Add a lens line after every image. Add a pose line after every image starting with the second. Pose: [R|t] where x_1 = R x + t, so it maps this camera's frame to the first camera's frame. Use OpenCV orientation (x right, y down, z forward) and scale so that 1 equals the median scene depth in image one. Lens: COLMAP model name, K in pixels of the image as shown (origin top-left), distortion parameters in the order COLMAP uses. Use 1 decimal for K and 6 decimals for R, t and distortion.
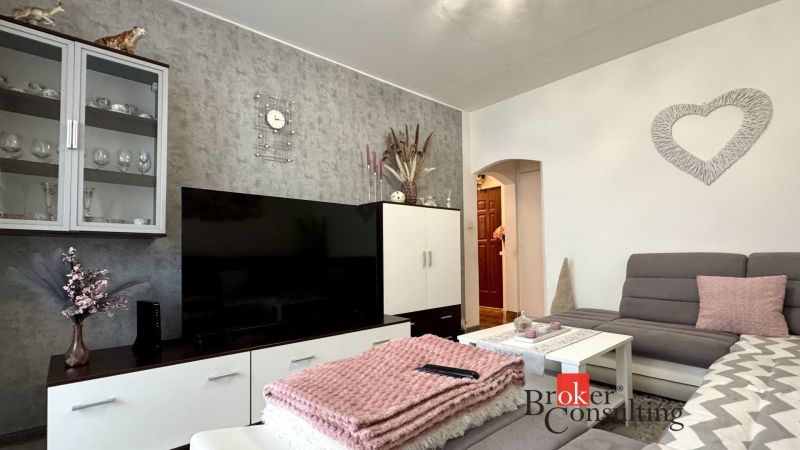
lens RADIAL K [[562.0, 0, 400.0], [0, 562.0, 225.2], [0, 0, 1]] dist [0.000879, -0.003049]
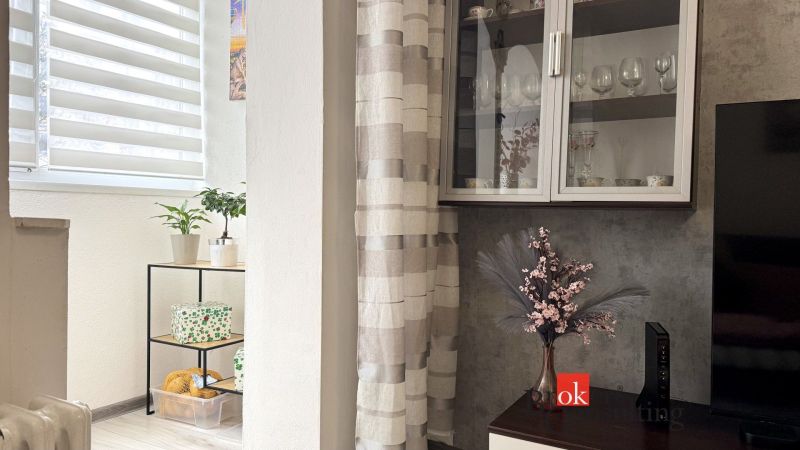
lens RADIAL K [[562.0, 0, 400.1], [0, 562.0, 229.6], [0, 0, 1]] dist [0.000879, -0.003049]
pose [[0.314042, 0.028051, -0.948995, -0.011029], [0.052864, 0.997496, 0.046978, 0.002436], [0.947936, -0.064921, 0.311772, 0.597232]]
